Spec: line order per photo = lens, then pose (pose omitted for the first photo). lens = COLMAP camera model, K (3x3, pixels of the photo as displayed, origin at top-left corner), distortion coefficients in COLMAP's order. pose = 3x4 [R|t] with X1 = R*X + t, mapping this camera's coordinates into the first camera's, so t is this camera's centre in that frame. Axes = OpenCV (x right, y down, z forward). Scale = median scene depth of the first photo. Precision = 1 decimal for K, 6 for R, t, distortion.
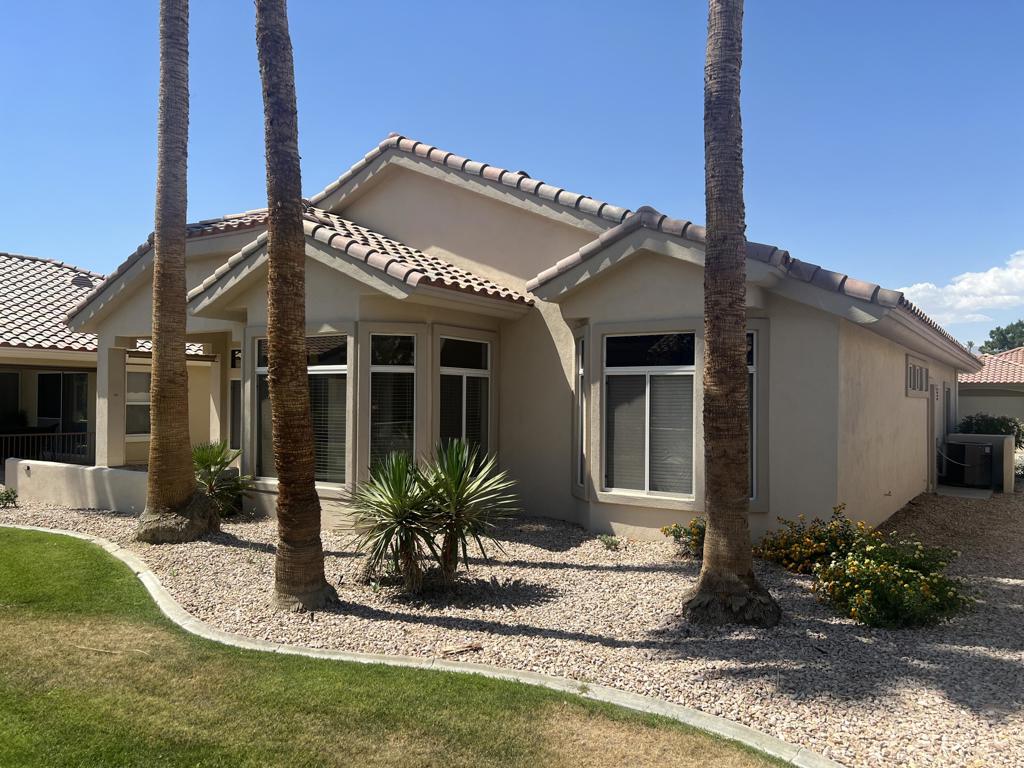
lens RADIAL K [[772.5, 0, 509.5], [0, 772.5, 394.1], [0, 0, 1]] dist [0.019505, -0.003891]
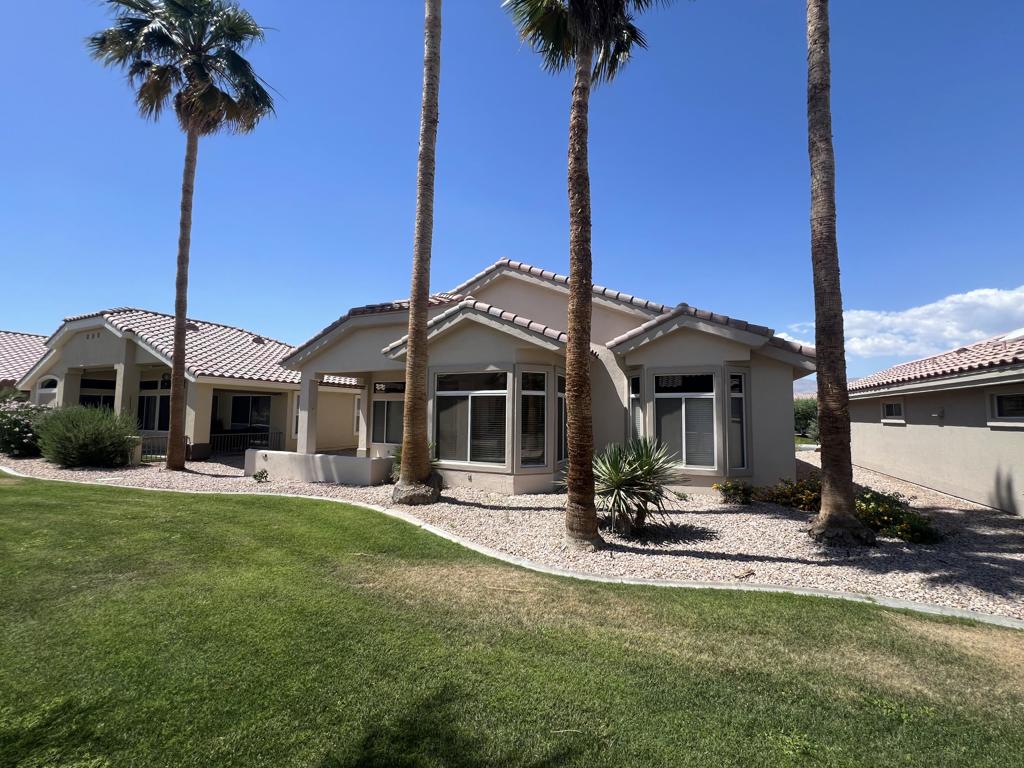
lens RADIAL K [[411.3, 0, 513.1], [0, 411.3, 386.7], [0, 0, 1]] dist [-0.002208, 0.000141]
pose [[0.987358, 0.012980, 0.157972, -0.338642], [-0.003383, 0.998140, -0.060869, 0.008102], [-0.158468, 0.059565, 0.985566, 0.138141]]
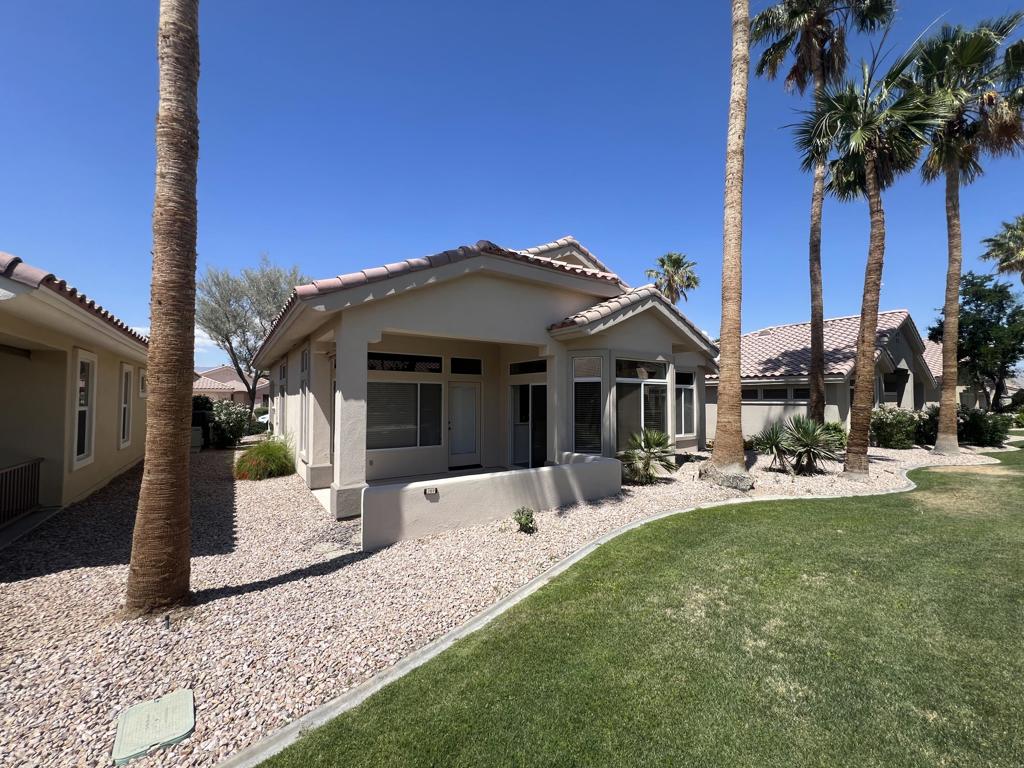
lens RADIAL K [[411.3, 0, 513.1], [0, 411.3, 386.7], [0, 0, 1]] dist [-0.002208, 0.000141]
pose [[0.364565, 0.016845, 0.931026, -1.250659], [-0.002305, 0.999850, -0.017188, -0.004299], [-0.931175, 0.004120, 0.364549, 0.999033]]
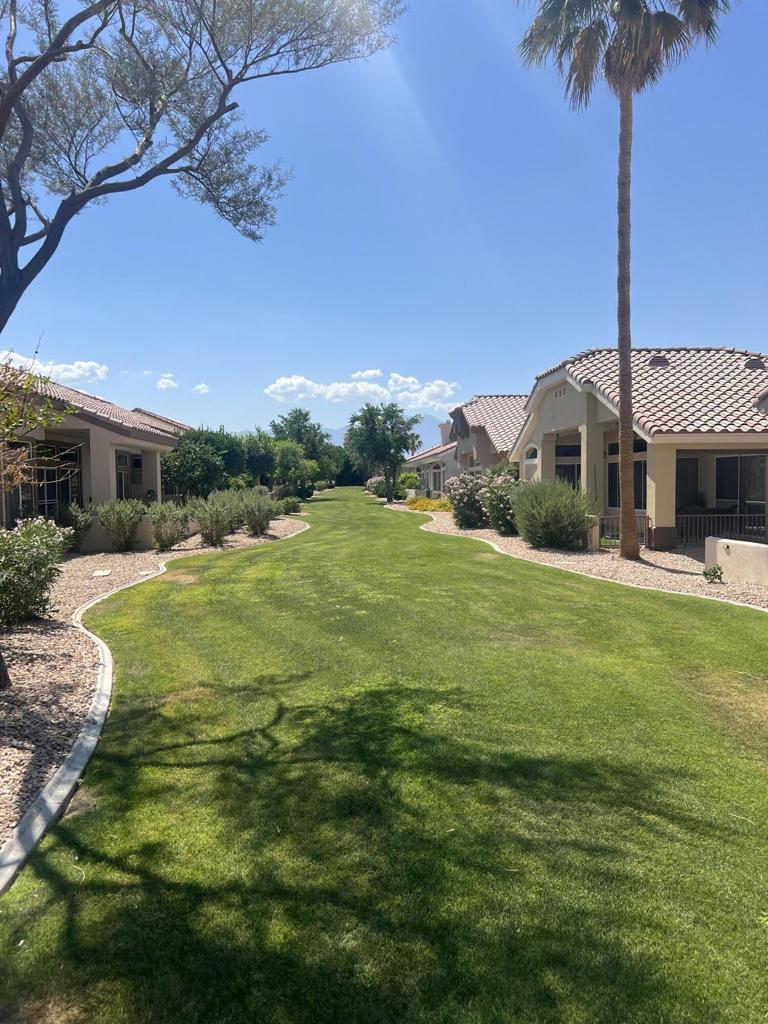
lens RADIAL K [[768.0, 0, 381.7], [0, 768.0, 523.8], [0, 0, 1]] dist [0.069178, -0.095281]
pose [[0.611420, 0.026126, -0.790875, -0.097263], [0.021866, 0.998515, 0.049889, 0.001659], [0.791004, -0.047796, 0.609941, -0.011331]]
